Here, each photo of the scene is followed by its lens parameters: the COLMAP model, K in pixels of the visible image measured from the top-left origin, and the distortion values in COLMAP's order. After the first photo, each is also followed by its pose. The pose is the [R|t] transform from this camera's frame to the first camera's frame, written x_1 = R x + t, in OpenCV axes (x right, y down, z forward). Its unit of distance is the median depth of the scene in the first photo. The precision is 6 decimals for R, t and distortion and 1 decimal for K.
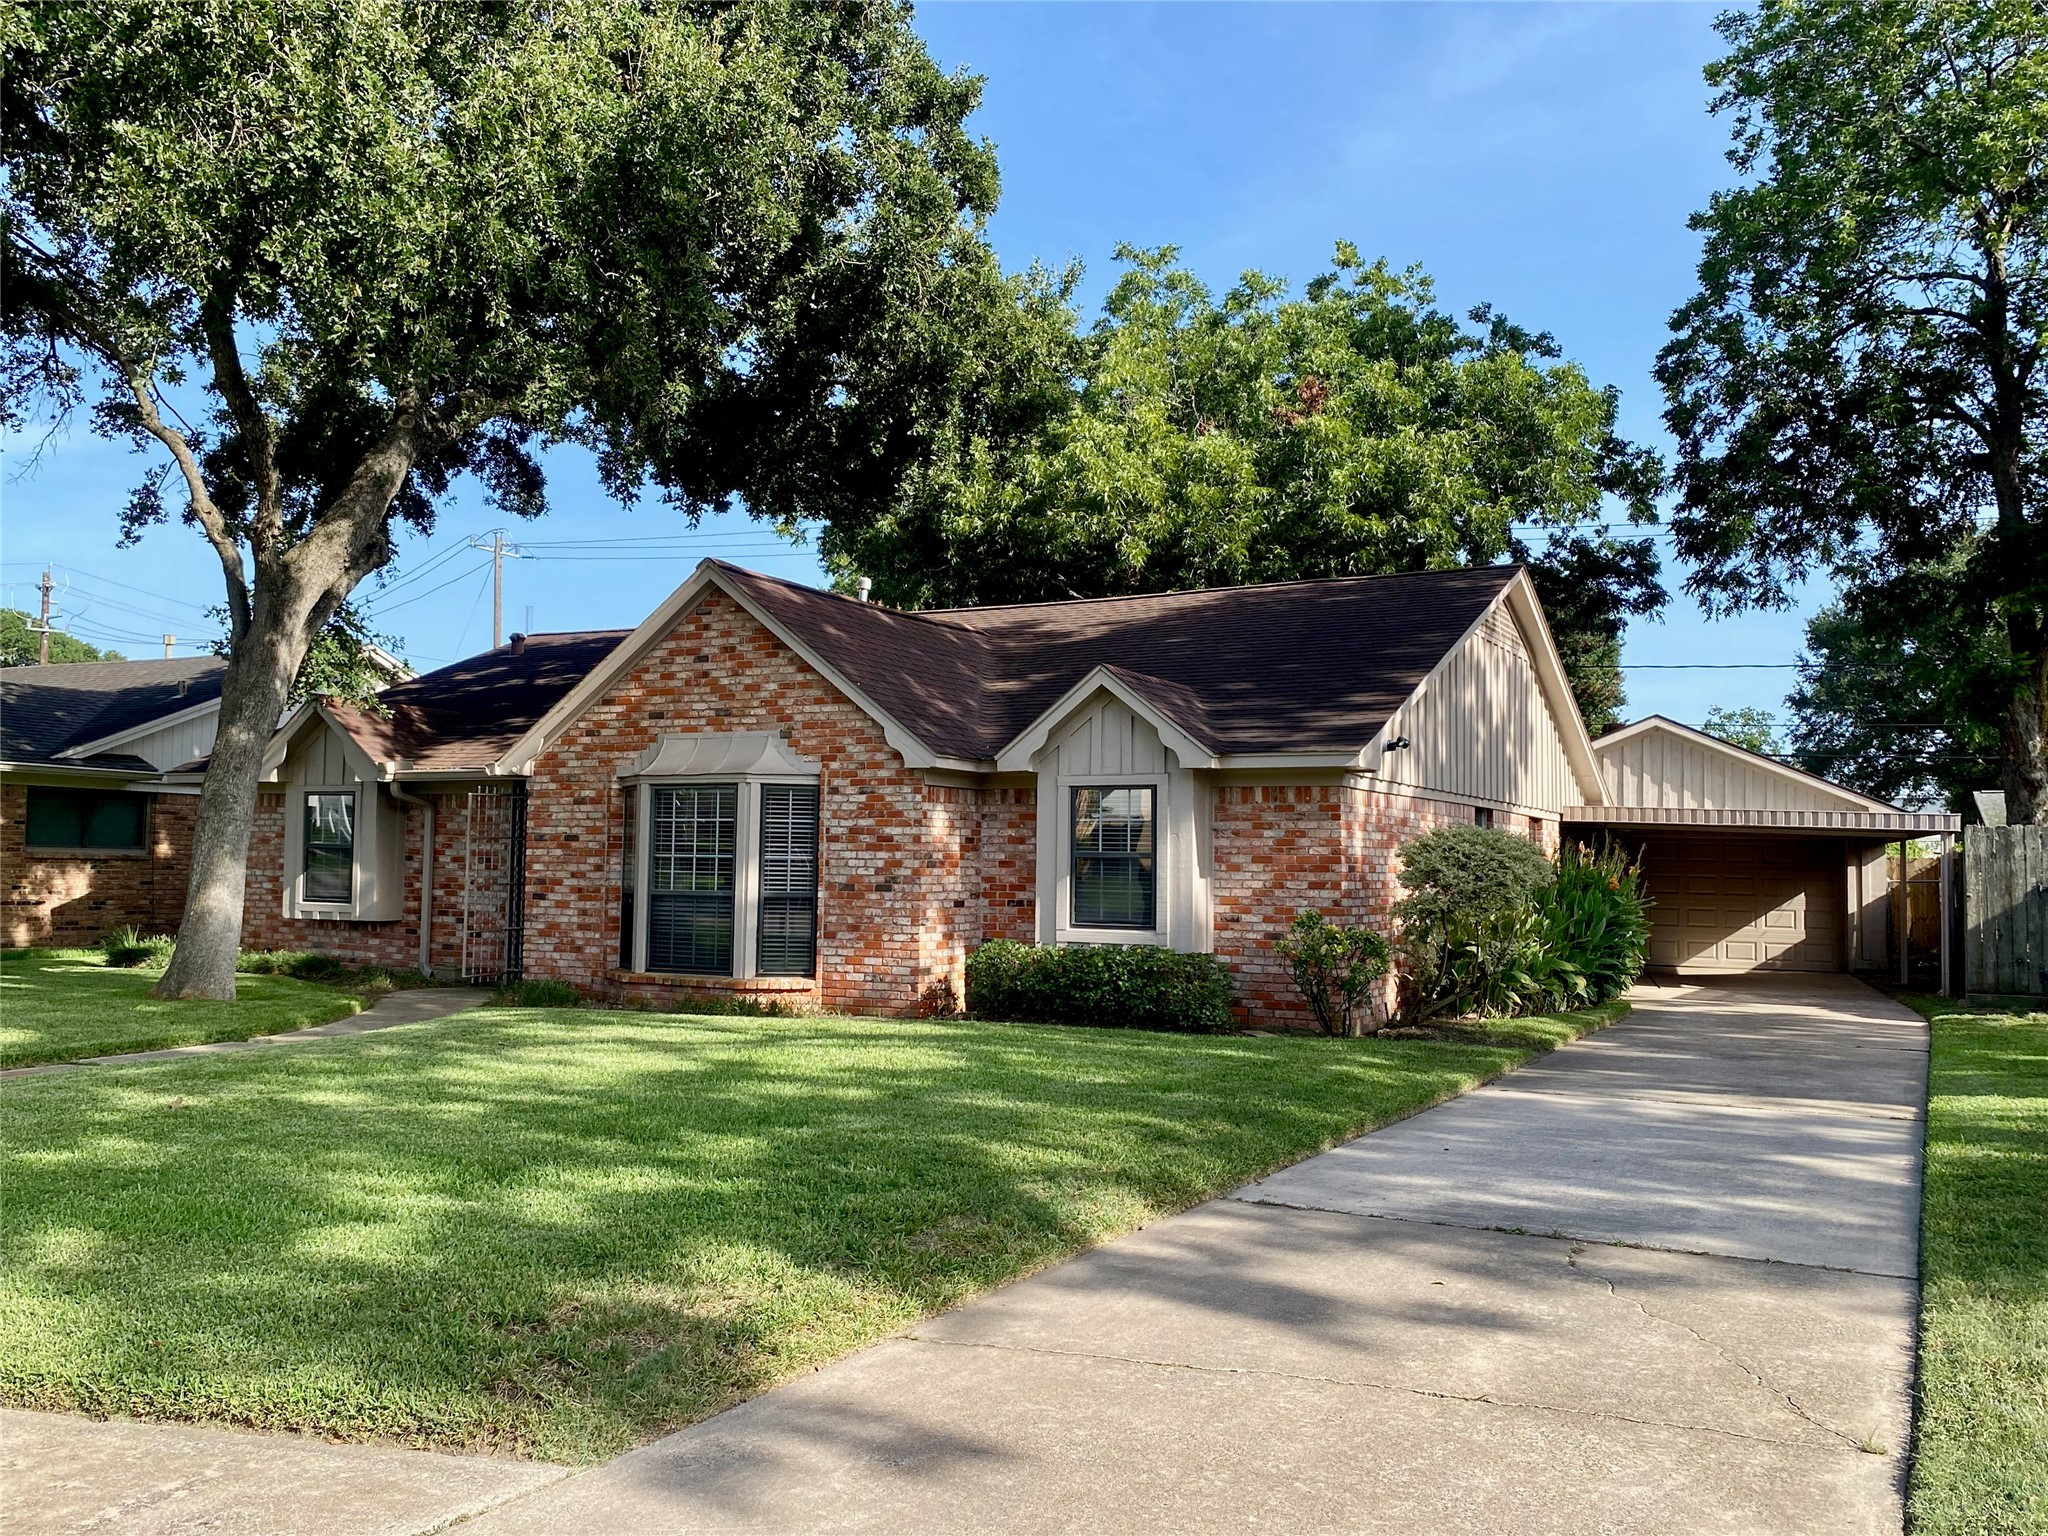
lens RADIAL K [[1659.4, 0, 1024.0], [0, 1659.4, 768.0], [0, 0, 1]] dist [0.191087, -0.377595]
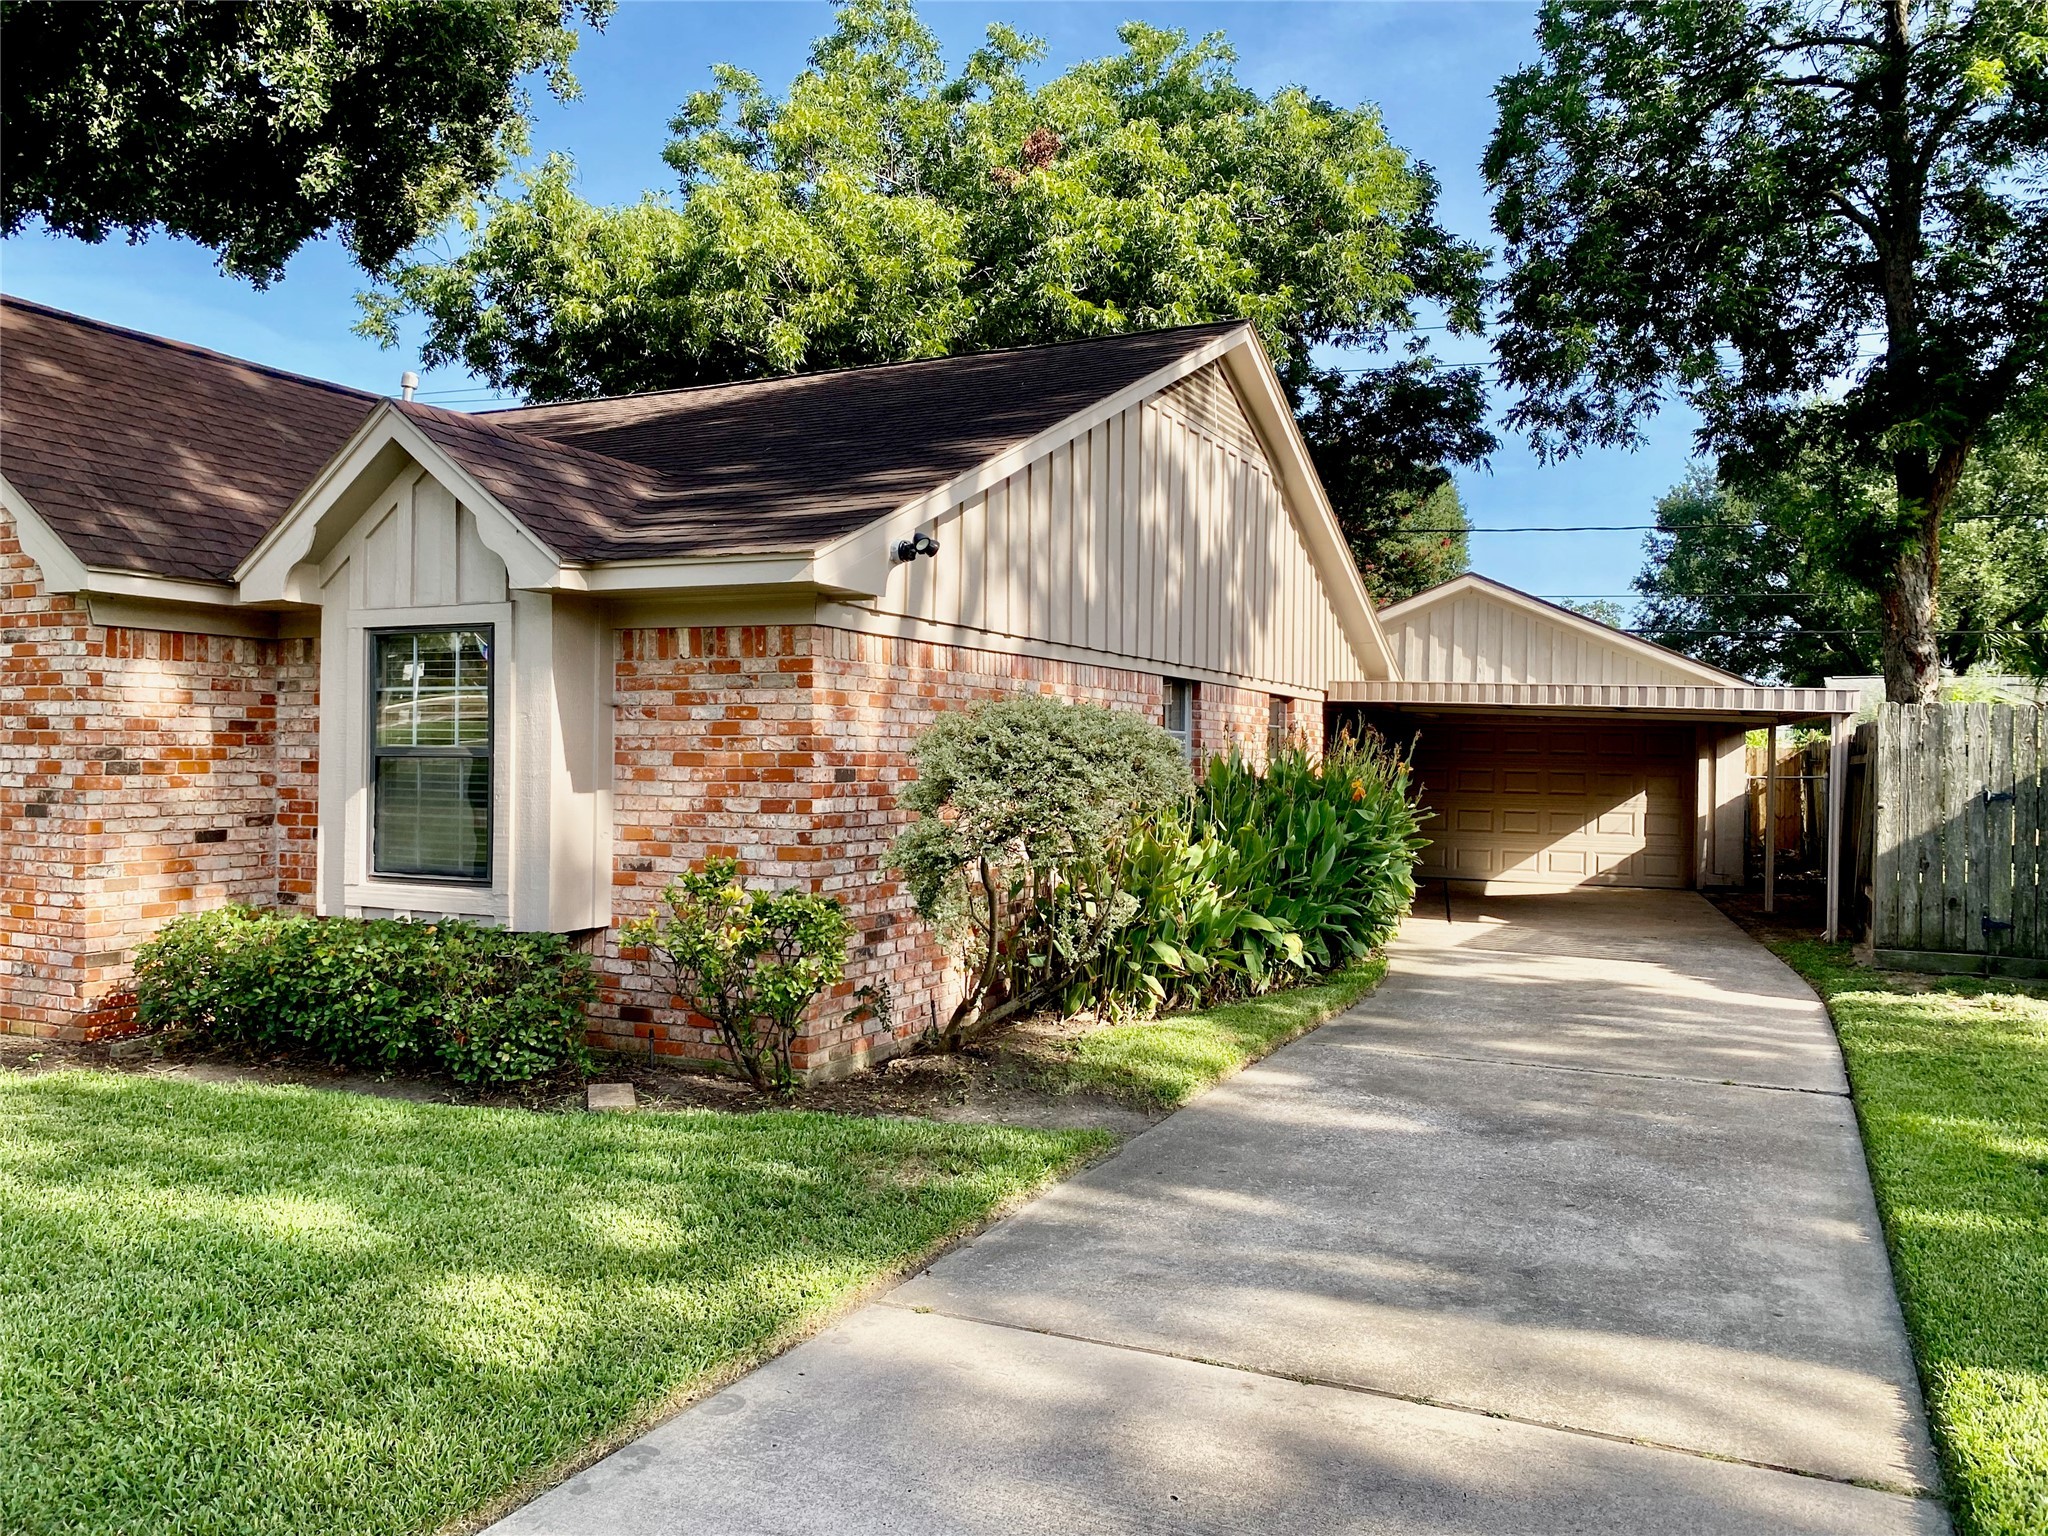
lens RADIAL K [[1582.7, 0, 974.0], [0, 1582.7, 766.4], [0, 0, 1]] dist [0.111217, -0.197283]
pose [[0.999494, -0.001445, 0.031789, 0.196769], [-0.000639, 0.997854, 0.065467, 0.020137], [-0.031816, -0.065455, 0.997348, 0.418712]]
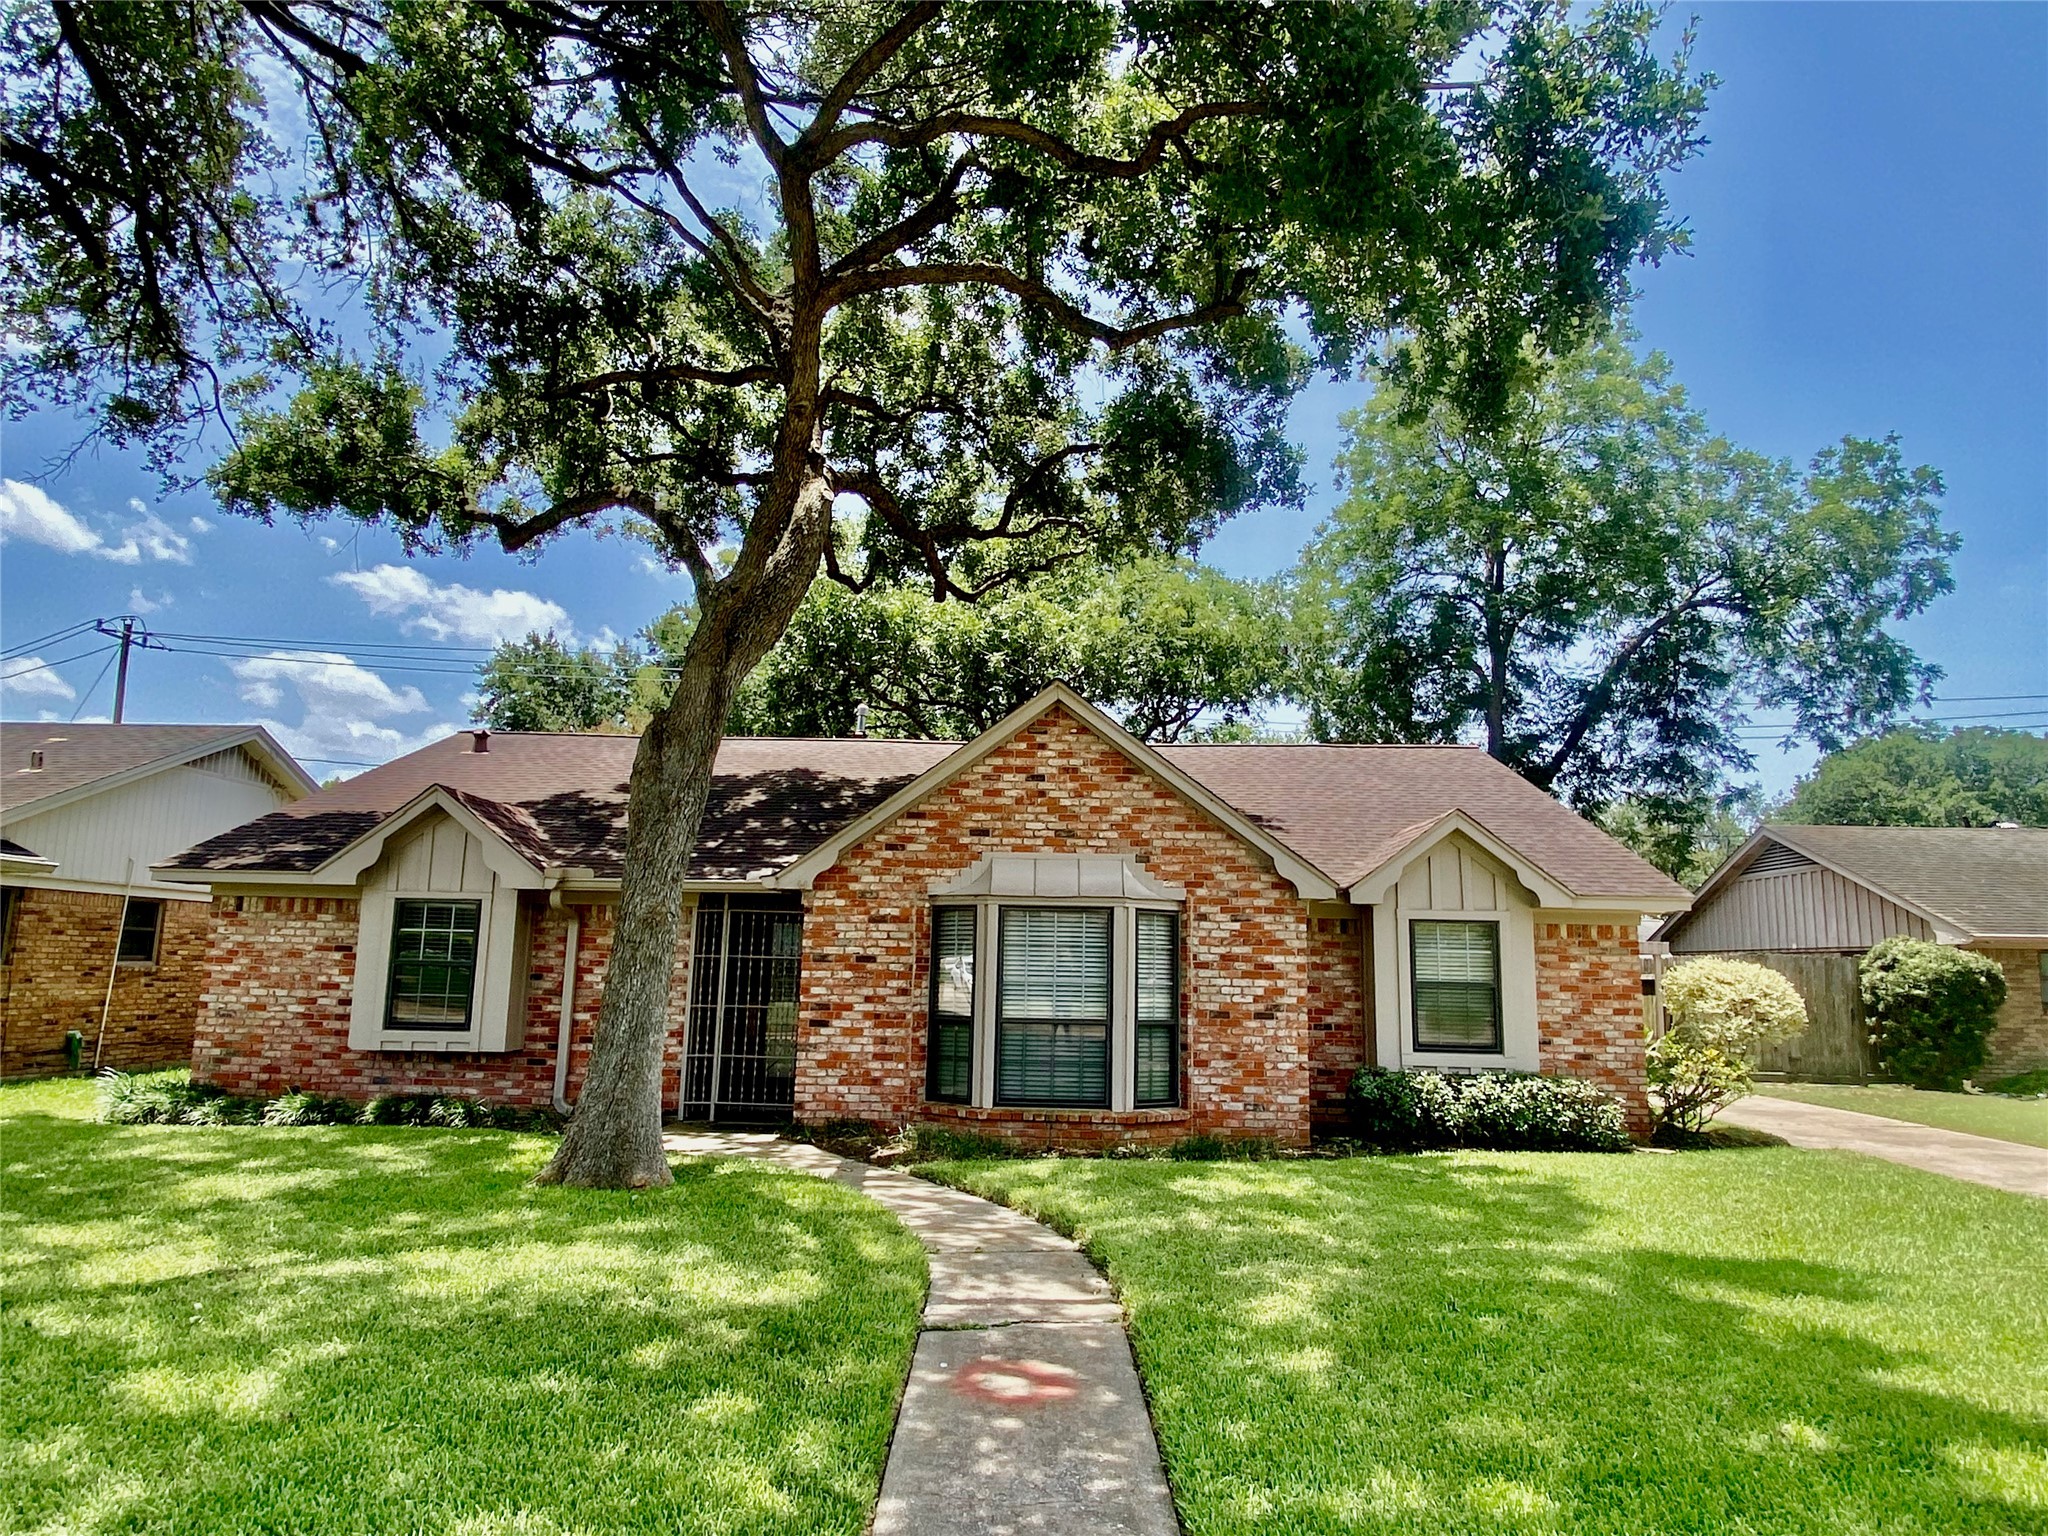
lens RADIAL K [[1235.6, 0, 1039.2], [0, 1235.6, 763.2], [0, 0, 1]] dist [0.055229, -0.000377]
pose [[0.888002, 0.076688, 0.453399, -0.519716], [-0.033059, 0.994091, -0.103393, 0.001501], [-0.458649, 0.076825, 0.885290, 0.350598]]
